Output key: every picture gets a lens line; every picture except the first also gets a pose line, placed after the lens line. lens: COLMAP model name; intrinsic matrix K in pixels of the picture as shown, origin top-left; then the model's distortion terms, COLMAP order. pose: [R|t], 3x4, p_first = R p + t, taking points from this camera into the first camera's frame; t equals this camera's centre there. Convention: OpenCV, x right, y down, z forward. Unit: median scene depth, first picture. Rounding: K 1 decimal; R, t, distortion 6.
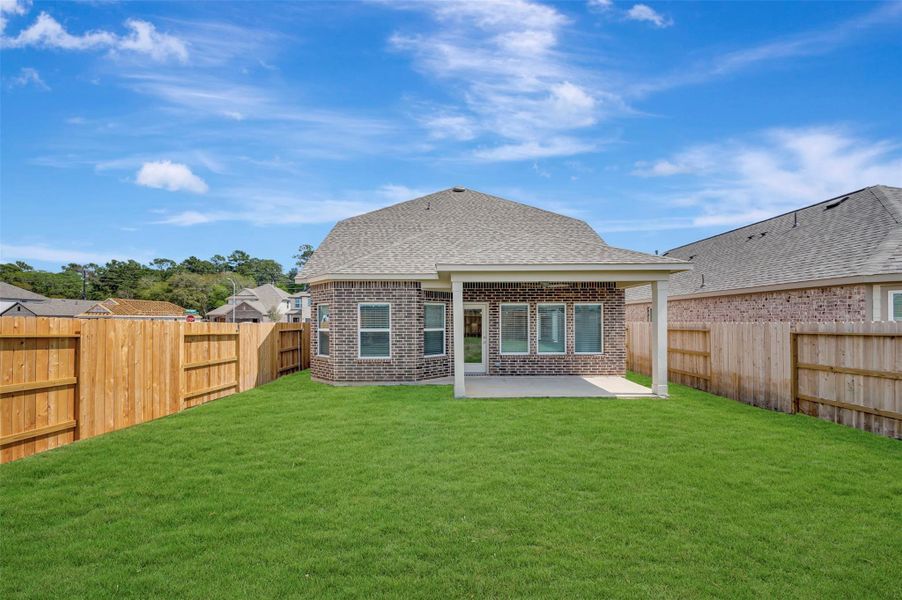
lens RADIAL K [[360.0, 0, 451.7], [0, 360.0, 313.9], [0, 0, 1]] dist [0.000731, 0.000145]
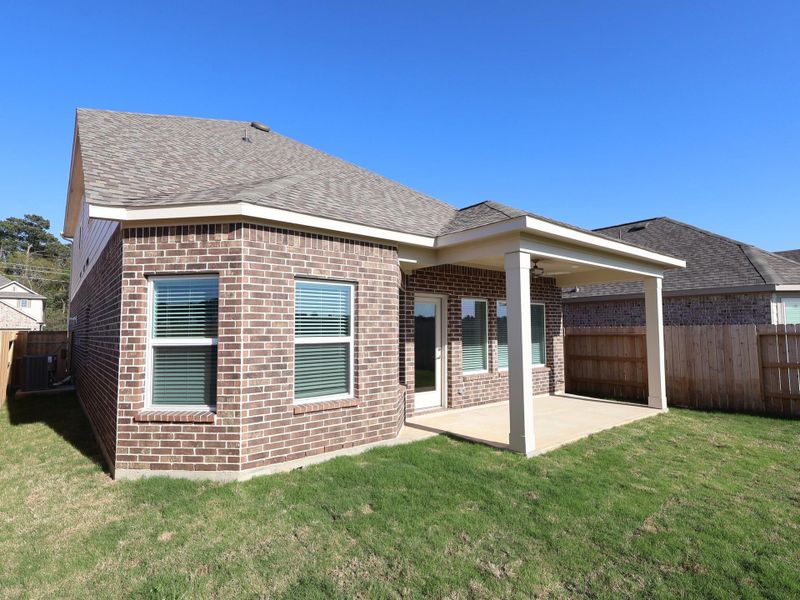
lens RADIAL K [[423.7, 0, 400.0], [0, 423.7, 300.0], [0, 0, 1]] dist [0.001106, 0.000444]
pose [[0.777595, 0.044254, 0.627207, -0.488789], [-0.006849, 0.998057, -0.061929, 0.027344], [-0.628729, 0.043860, 0.776387, 0.511681]]
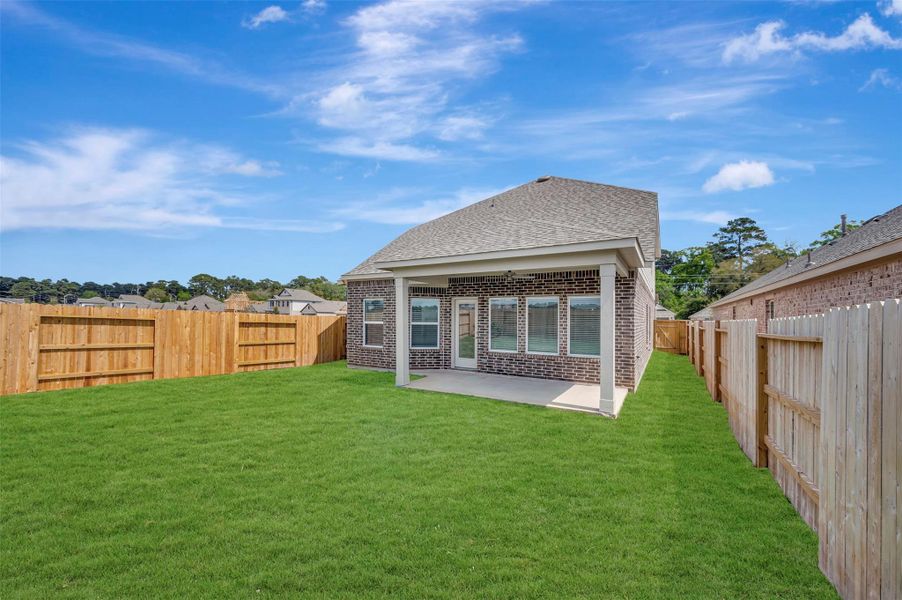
lens RADIAL K [[360.0, 0, 451.7], [0, 360.0, 313.9], [0, 0, 1]] dist [0.000731, 0.000145]
pose [[0.856963, 0.007055, -0.515330, 0.599718], [-0.005143, 0.999974, 0.005137, 0.010292], [0.515353, -0.001751, 0.856976, 0.142046]]
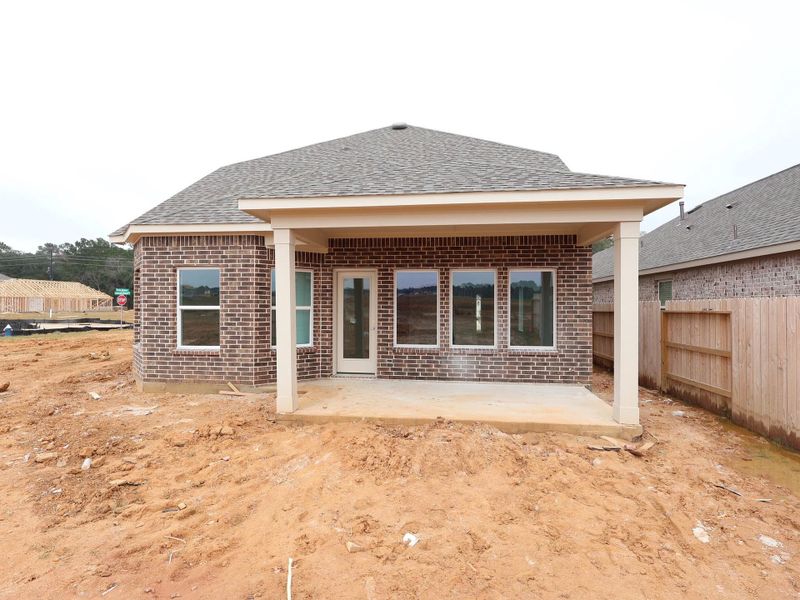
lens RADIAL K [[423.7, 0, 400.0], [0, 423.7, 300.0], [0, 0, 1]] dist [0.001106, 0.000444]
pose [[0.992330, 0.005605, -0.123490, 0.266074], [-0.005148, 0.999979, 0.004019, 0.025620], [0.123510, -0.003352, 0.992338, 0.251193]]
